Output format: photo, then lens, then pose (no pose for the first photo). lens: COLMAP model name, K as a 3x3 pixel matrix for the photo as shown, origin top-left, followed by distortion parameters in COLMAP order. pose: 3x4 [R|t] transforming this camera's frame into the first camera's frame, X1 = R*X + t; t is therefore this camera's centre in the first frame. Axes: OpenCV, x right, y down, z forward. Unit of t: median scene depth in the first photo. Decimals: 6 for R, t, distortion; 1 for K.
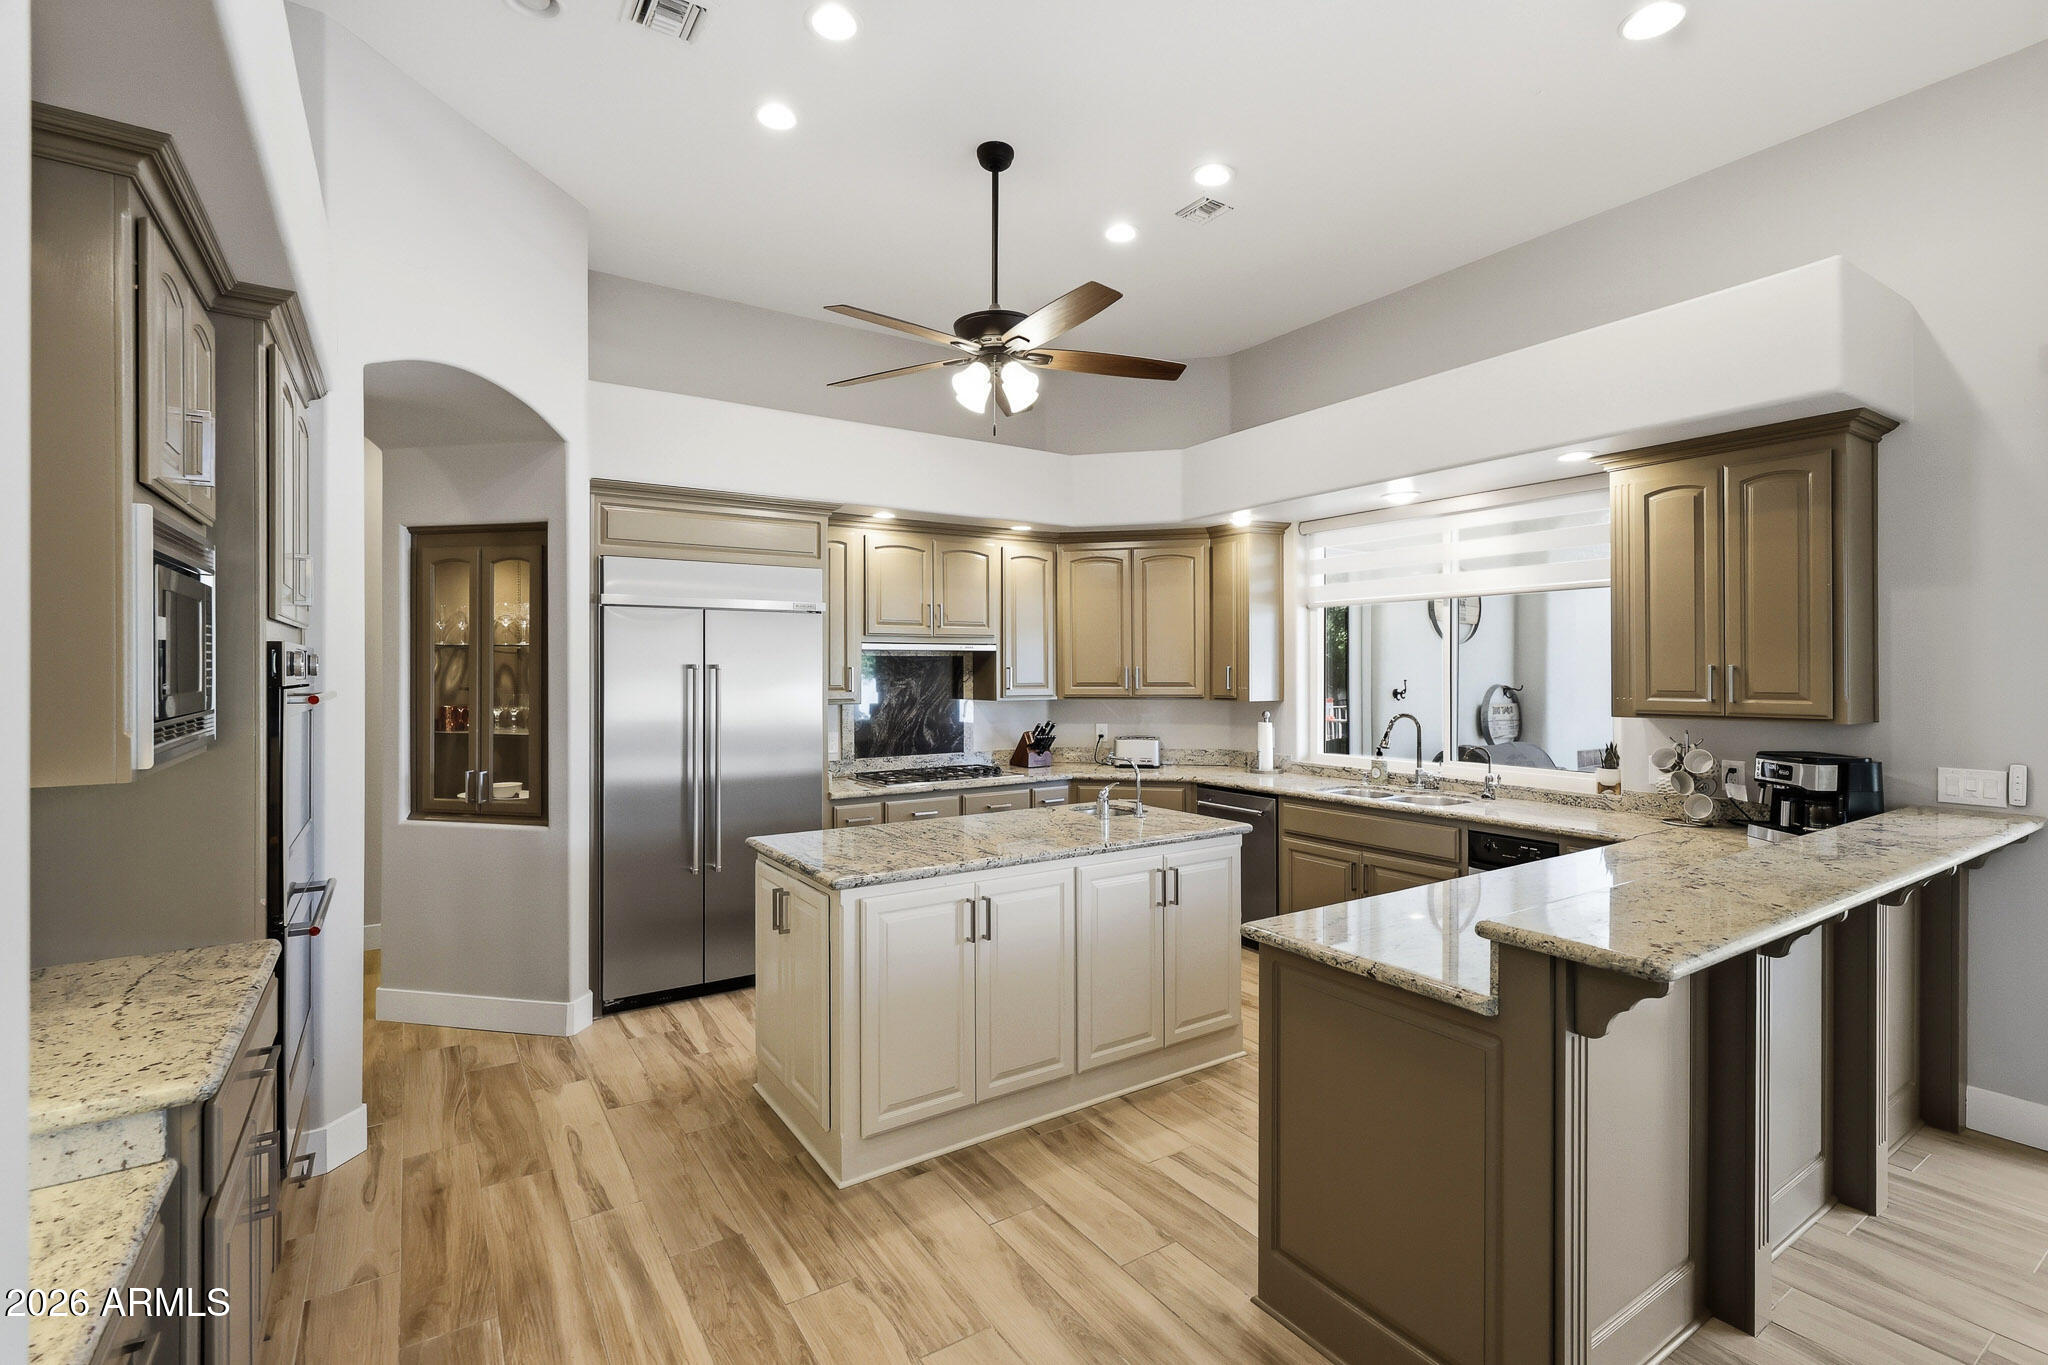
lens RADIAL K [[896.8, 0, 1021.3], [0, 896.8, 678.6], [0, 0, 1]] dist [0.004551, -0.000336]
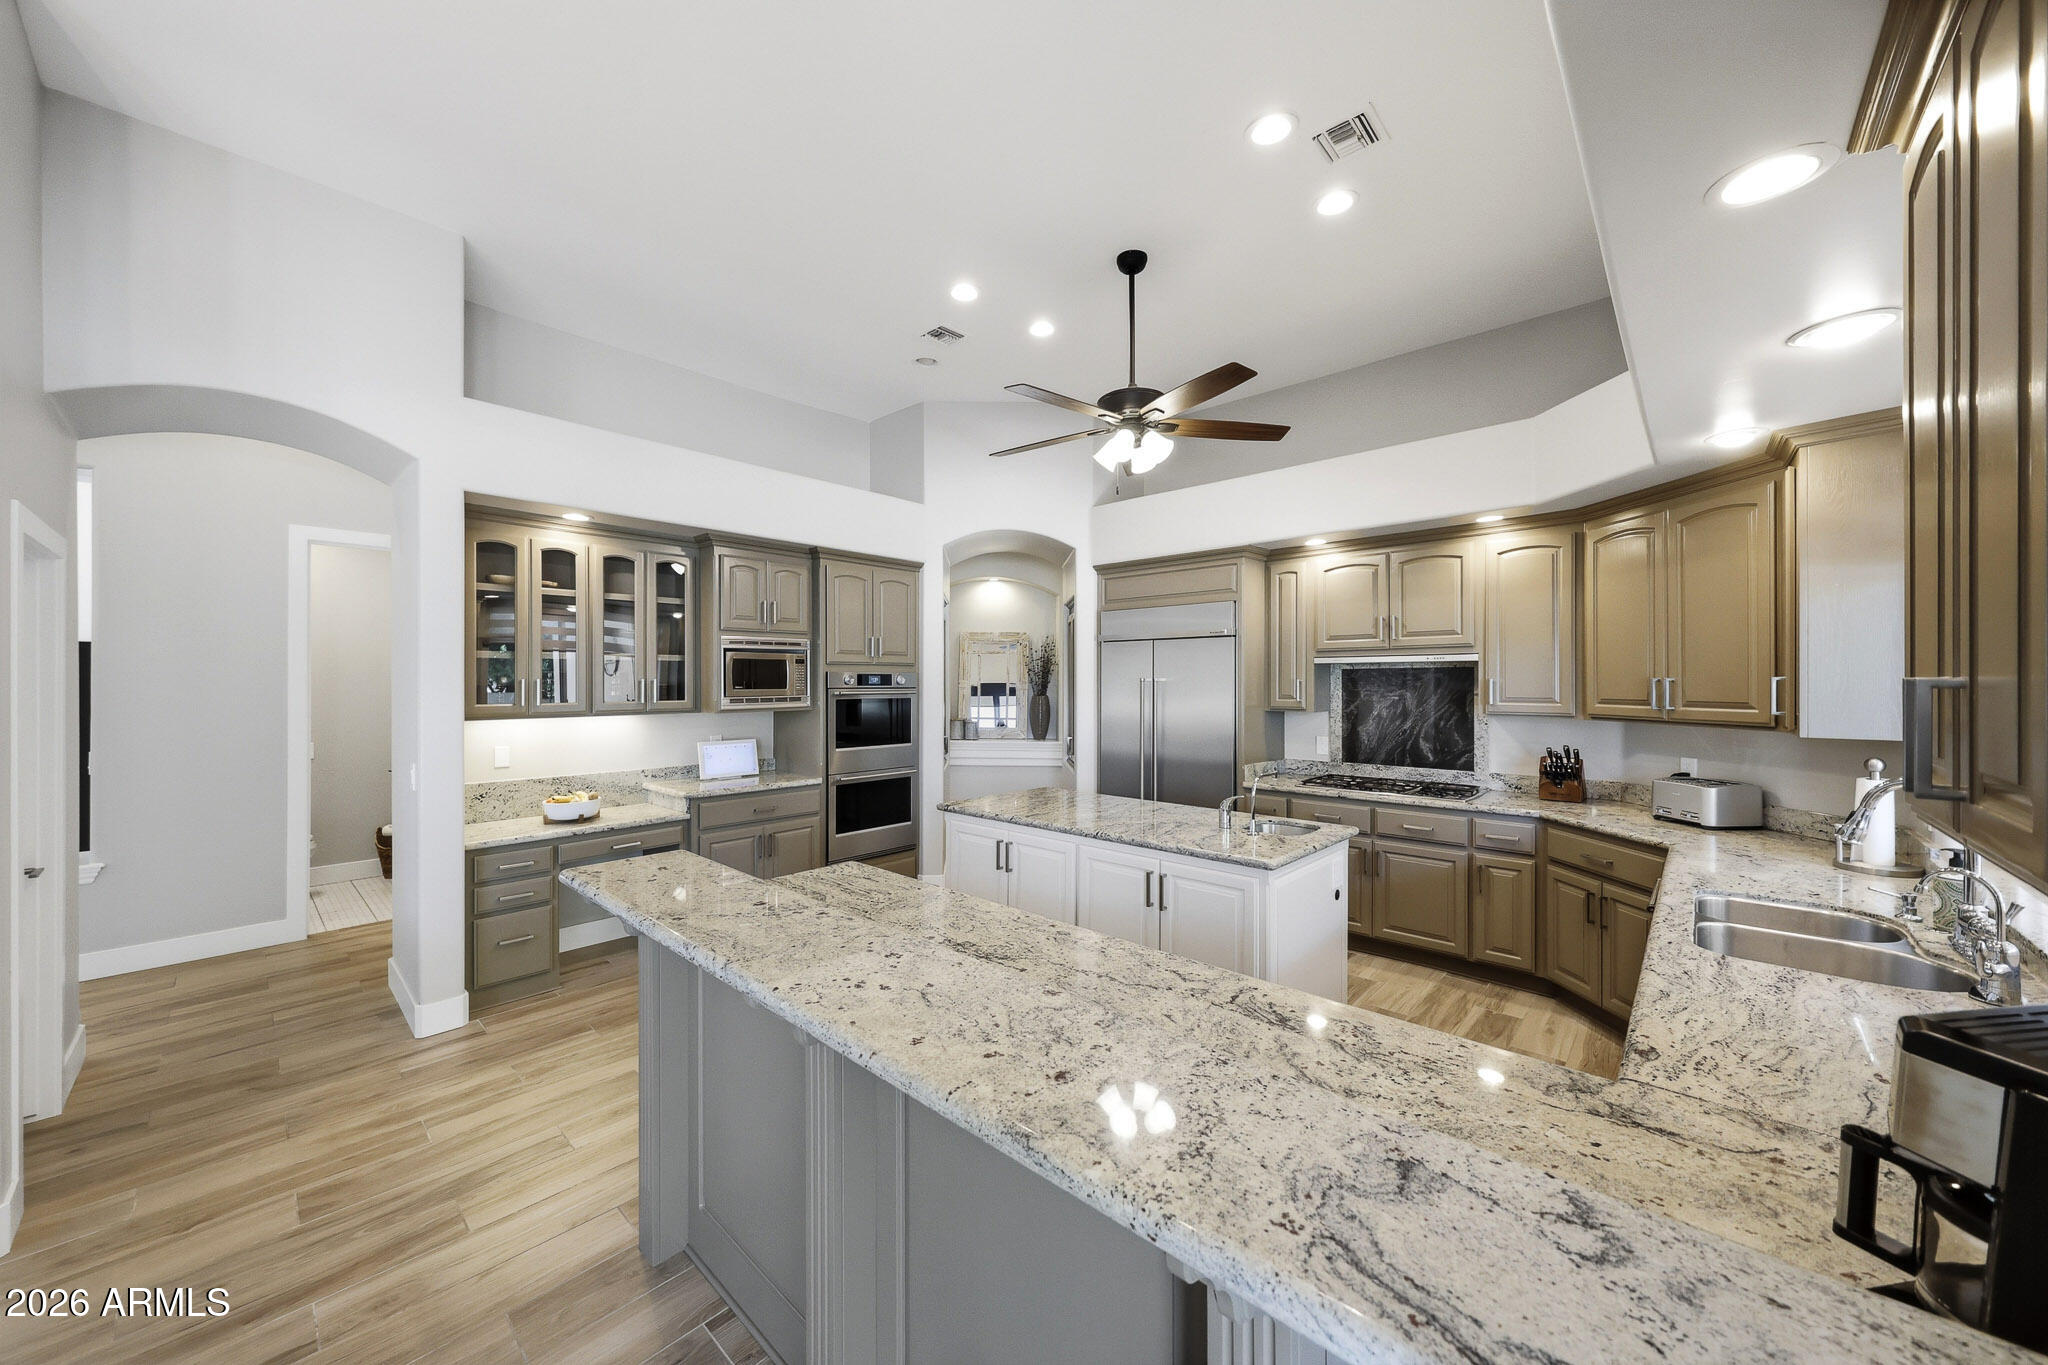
lens RADIAL K [[730.5, 0, 1027.0], [0, 730.5, 689.1], [0, 0, 1]] dist [0.001603, 0.000048]
pose [[0.243832, 0.009483, -0.969771, 0.762774], [-0.003258, 0.999955, 0.008959, -0.009849], [0.969812, 0.000975, 0.243852, 0.520669]]
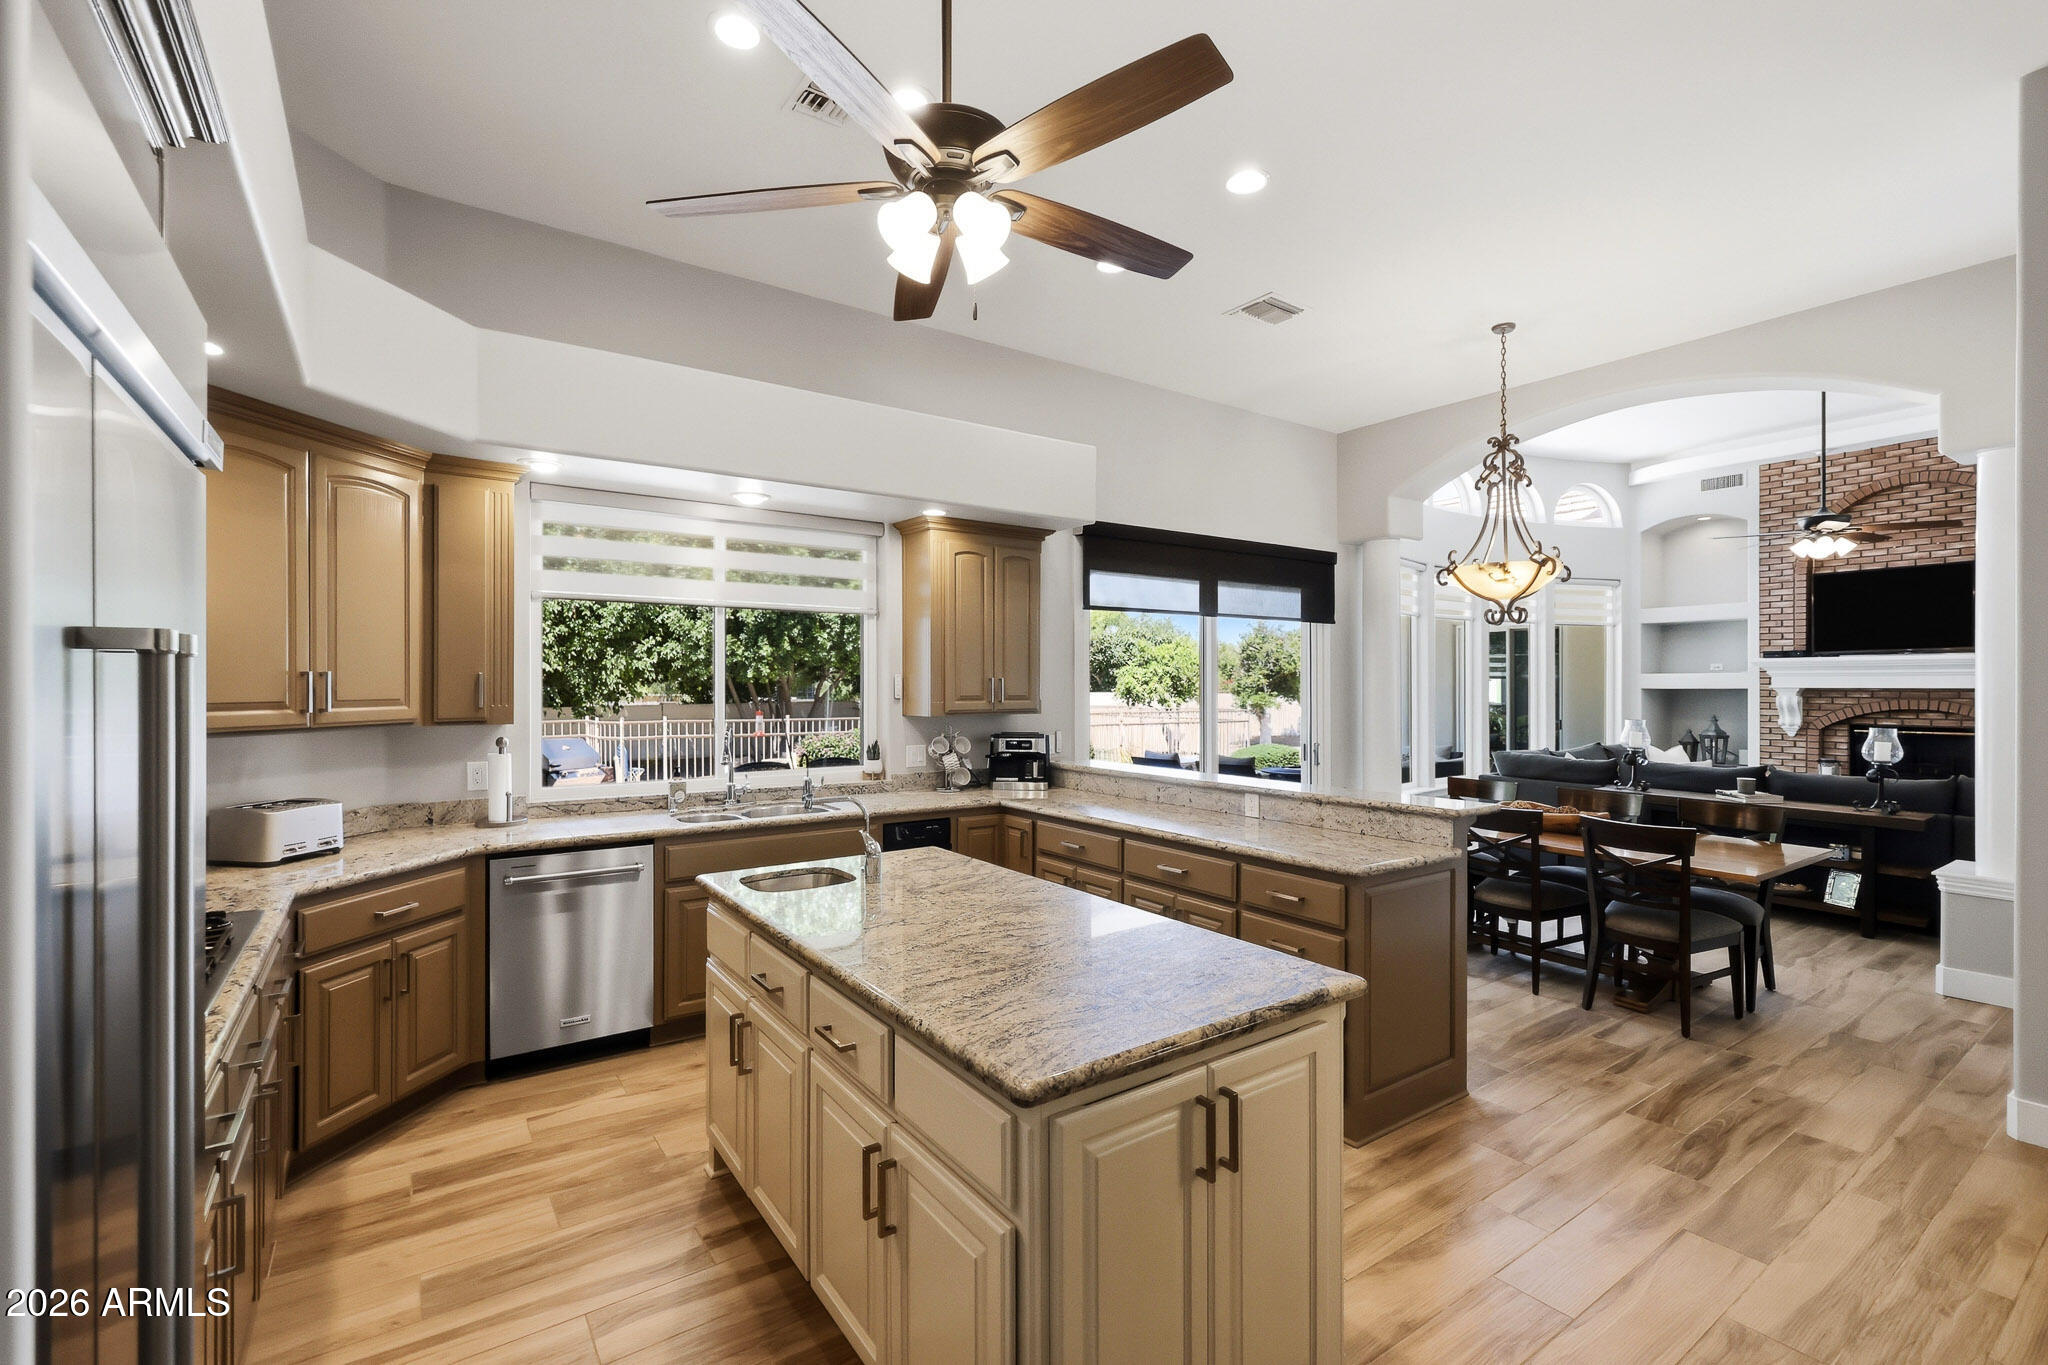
lens RADIAL K [[896.8, 0, 1013.1], [0, 896.8, 679.7], [0, 0, 1]] dist [0.004551, -0.000336]
pose [[-0.029657, 0.003646, 0.999553, -0.568463], [0.004416, 0.999984, -0.003517, -0.005214], [-0.999550, 0.004309, -0.029673, 0.817618]]
